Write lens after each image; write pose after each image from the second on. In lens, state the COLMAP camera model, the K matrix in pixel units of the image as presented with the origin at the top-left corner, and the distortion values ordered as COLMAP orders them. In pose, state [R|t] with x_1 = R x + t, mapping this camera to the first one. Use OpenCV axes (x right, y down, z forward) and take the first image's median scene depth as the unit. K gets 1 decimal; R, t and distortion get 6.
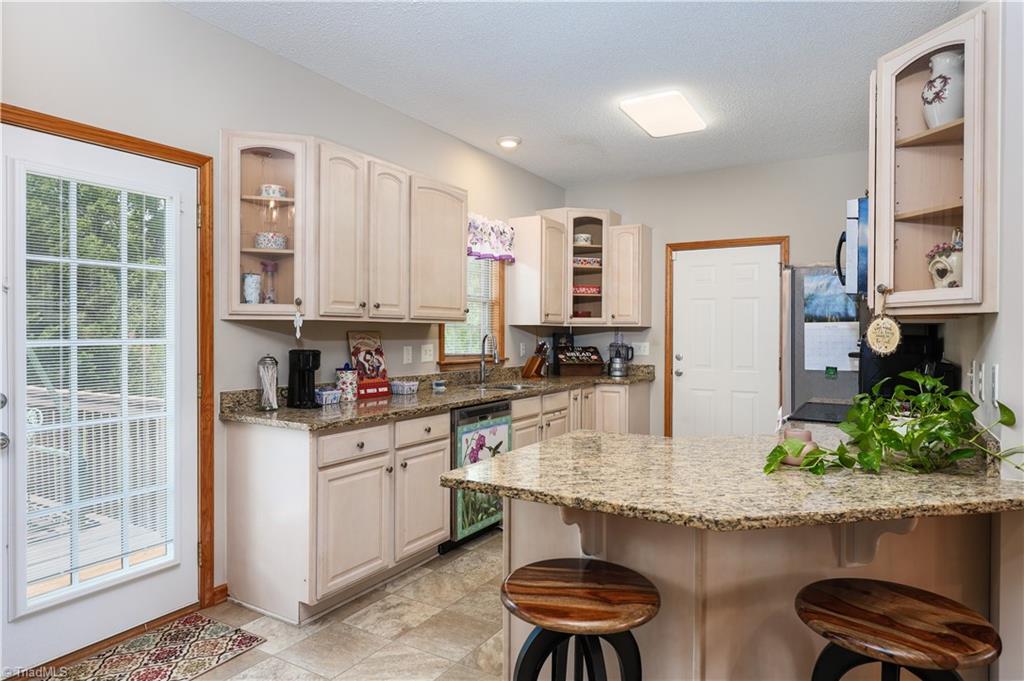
lens RADIAL K [[616.5, 0, 528.1], [0, 616.5, 324.0], [0, 0, 1]] dist [-0.004546, 0.000913]
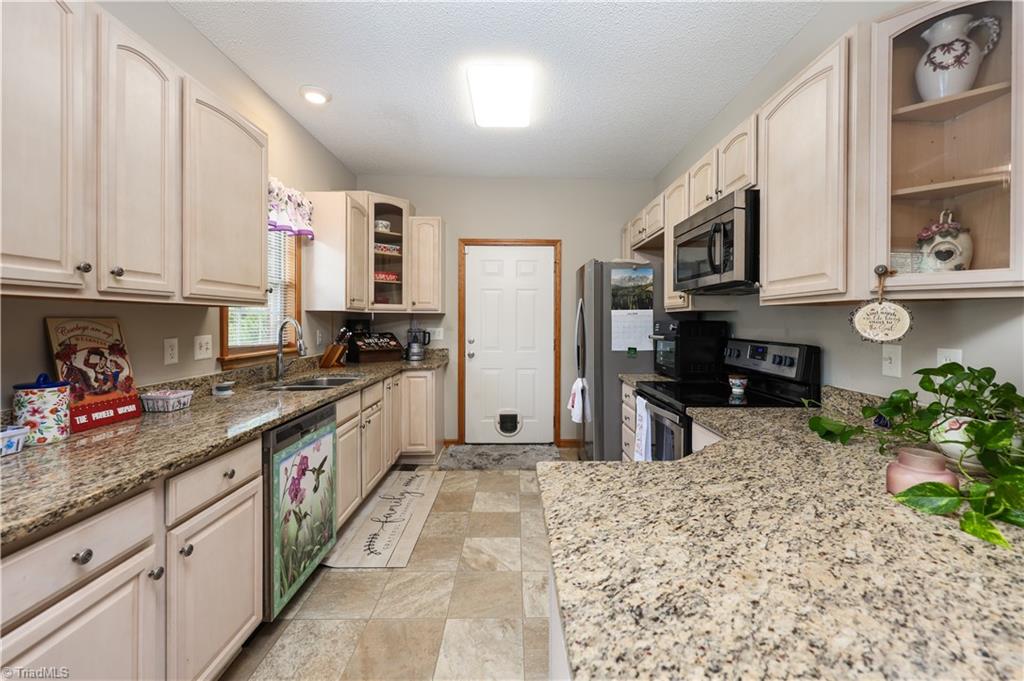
lens RADIAL K [[430.5, 0, 523.8], [0, 430.5, 319.3], [0, 0, 1]] dist [0.003404, -0.001603]
pose [[0.855226, -0.001128, 0.518254, -0.116485], [-0.006401, 0.999898, 0.012739, 0.005961], [-0.518215, -0.014212, 0.855132, 0.413048]]
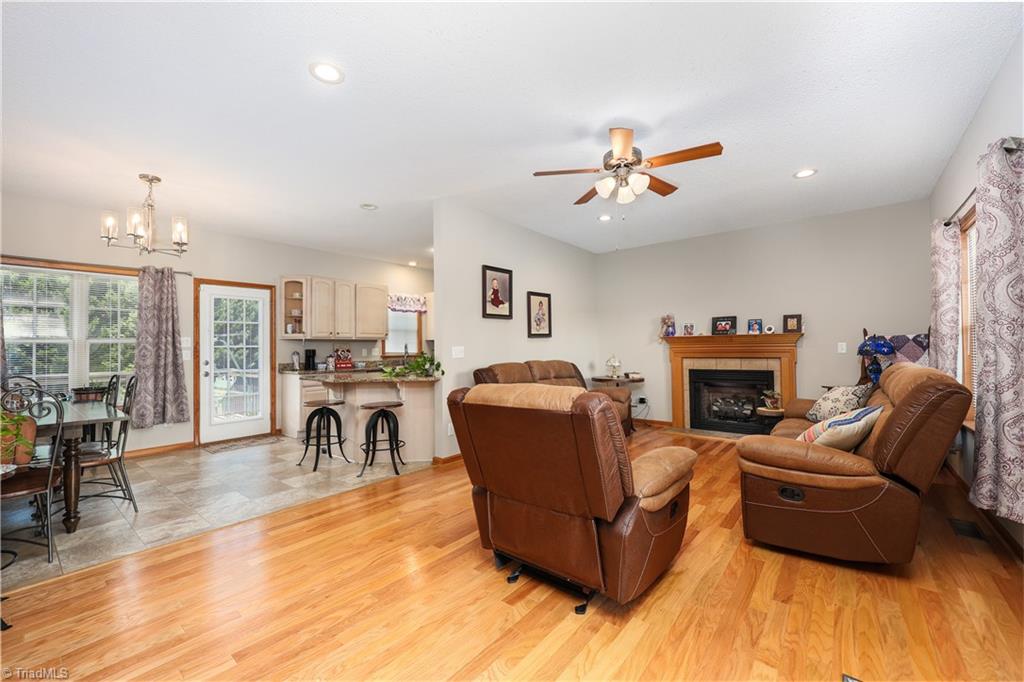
lens RADIAL K [[430.5, 0, 526.4], [0, 430.5, 329.7], [0, 0, 1]] dist [0.003404, -0.001603]
pose [[0.989959, -0.028713, -0.138406, 0.767465], [0.024194, 0.999121, -0.034223, 0.036451], [0.139267, 0.030531, 0.989784, -0.707434]]
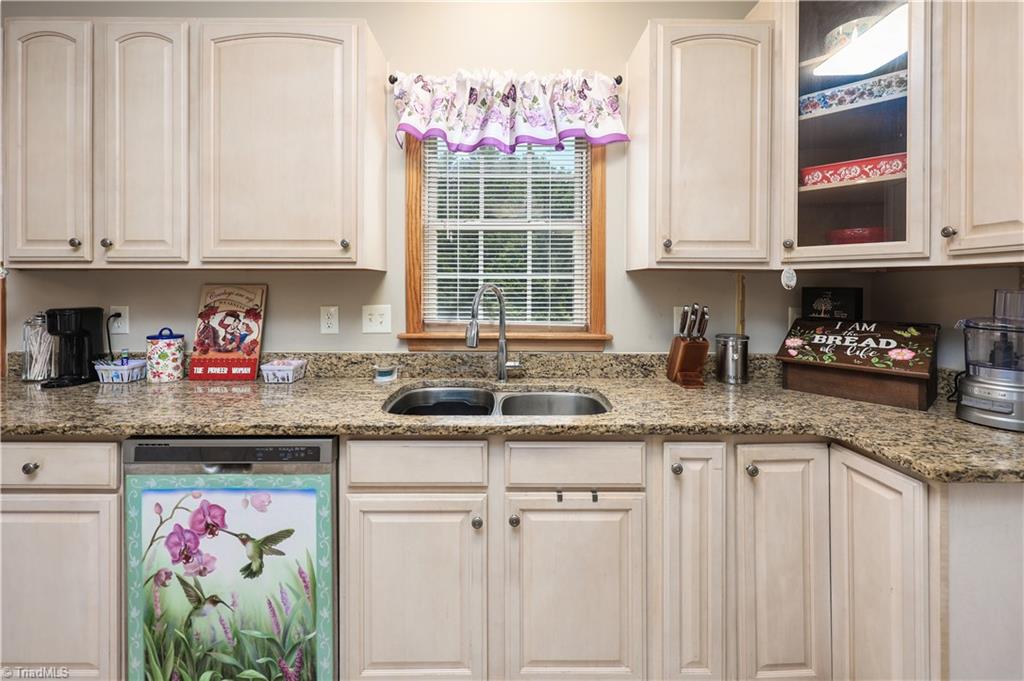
lens RADIAL K [[430.5, 0, 505.7], [0, 430.5, 287.0], [0, 0, 1]] dist [0.003404, -0.001603]
pose [[0.500151, -0.002284, -0.865935, 0.314357], [0.011532, 0.999925, 0.004023, 0.017104], [0.865861, -0.011998, 0.500140, 1.018458]]
